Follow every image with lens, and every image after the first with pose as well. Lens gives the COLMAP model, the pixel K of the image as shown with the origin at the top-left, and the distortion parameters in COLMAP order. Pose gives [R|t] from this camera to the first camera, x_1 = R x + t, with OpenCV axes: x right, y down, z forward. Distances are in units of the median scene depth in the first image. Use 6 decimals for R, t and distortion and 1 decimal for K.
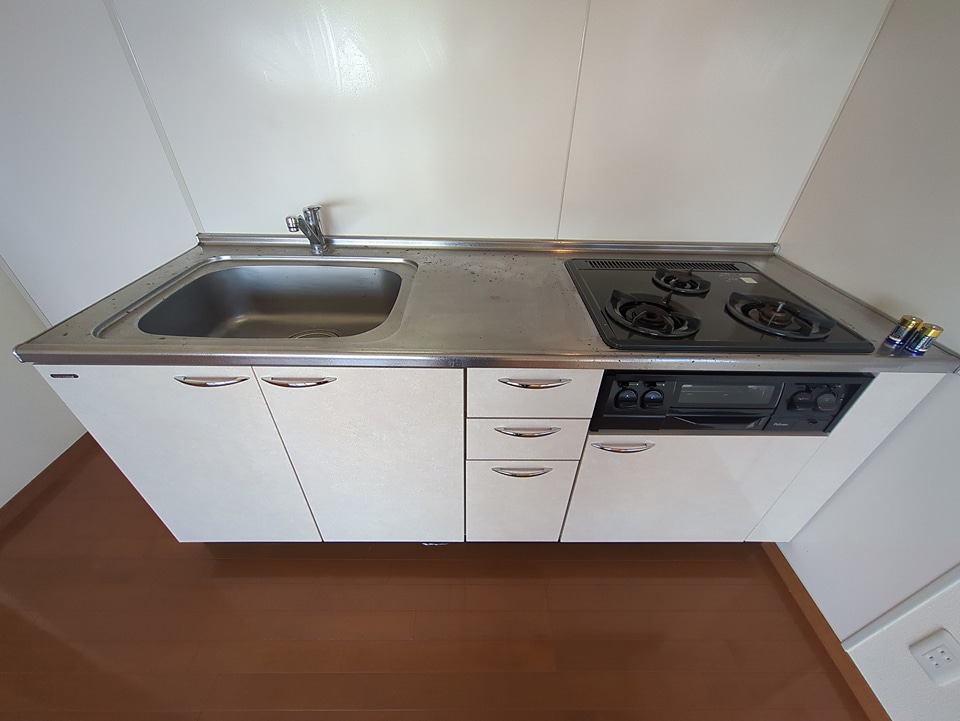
lens RADIAL K [[376.7, 0, 481.9], [0, 376.7, 360.3], [0, 0, 1]] dist [-0.002250, 0.001685]
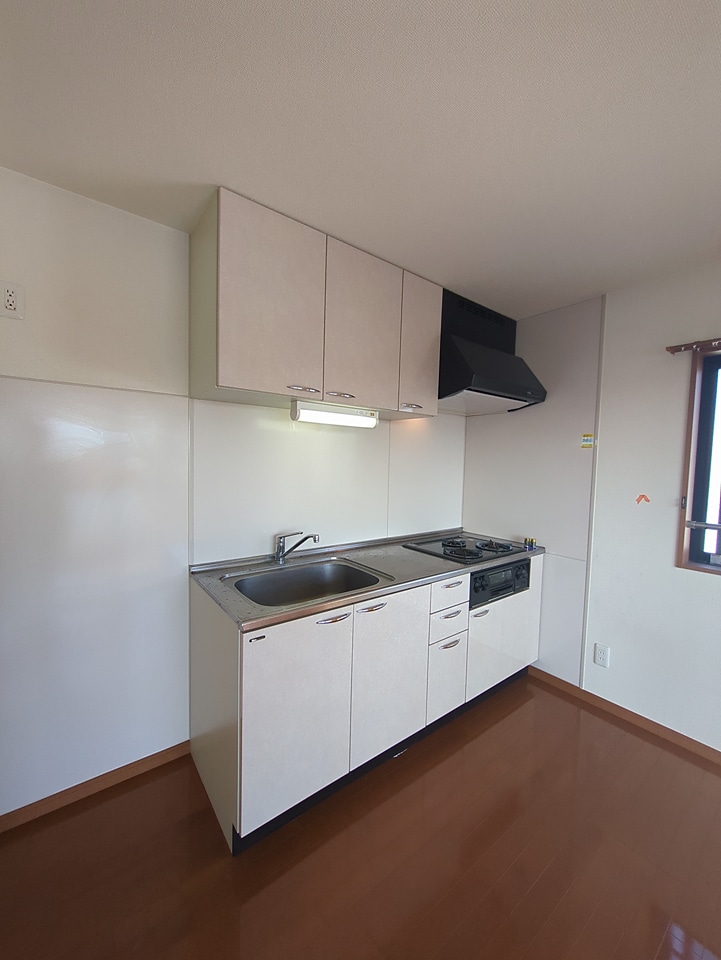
lens RADIAL K [[376.7, 0, 362.0], [0, 376.7, 480.9], [0, 0, 1]] dist [-0.002250, 0.001685]
pose [[0.802661, -0.039422, 0.595131, -1.551306], [0.343212, 0.846585, -0.406816, 0.250288], [-0.487792, 0.530791, 0.693051, -0.620394]]
